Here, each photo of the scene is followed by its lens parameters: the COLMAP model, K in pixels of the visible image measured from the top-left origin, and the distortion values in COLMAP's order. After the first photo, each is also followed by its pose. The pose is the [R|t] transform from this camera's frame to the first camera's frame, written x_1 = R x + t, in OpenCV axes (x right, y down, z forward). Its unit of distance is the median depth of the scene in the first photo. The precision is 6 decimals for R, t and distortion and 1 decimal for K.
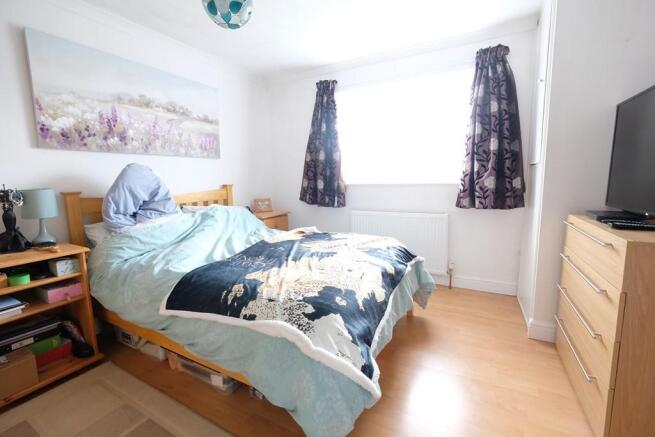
lens RADIAL K [[282.4, 0, 326.1], [0, 282.4, 217.1], [0, 0, 1]] dist [-0.000544, -0.000017]
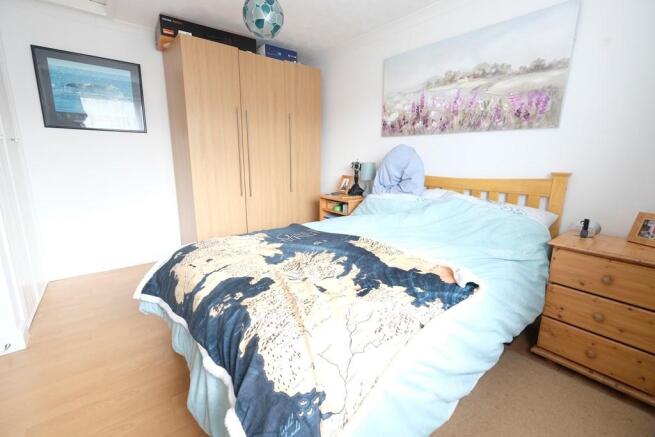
lens RADIAL K [[282.4, 0, 327.1], [0, 282.4, 215.4], [0, 0, 1]] dist [-0.000544, -0.000017]
pose [[-0.368972, 0.205987, -0.906327, 0.483488], [-0.134258, 0.953093, 0.271273, -0.166006], [0.919692, 0.221774, -0.324010, 1.031067]]
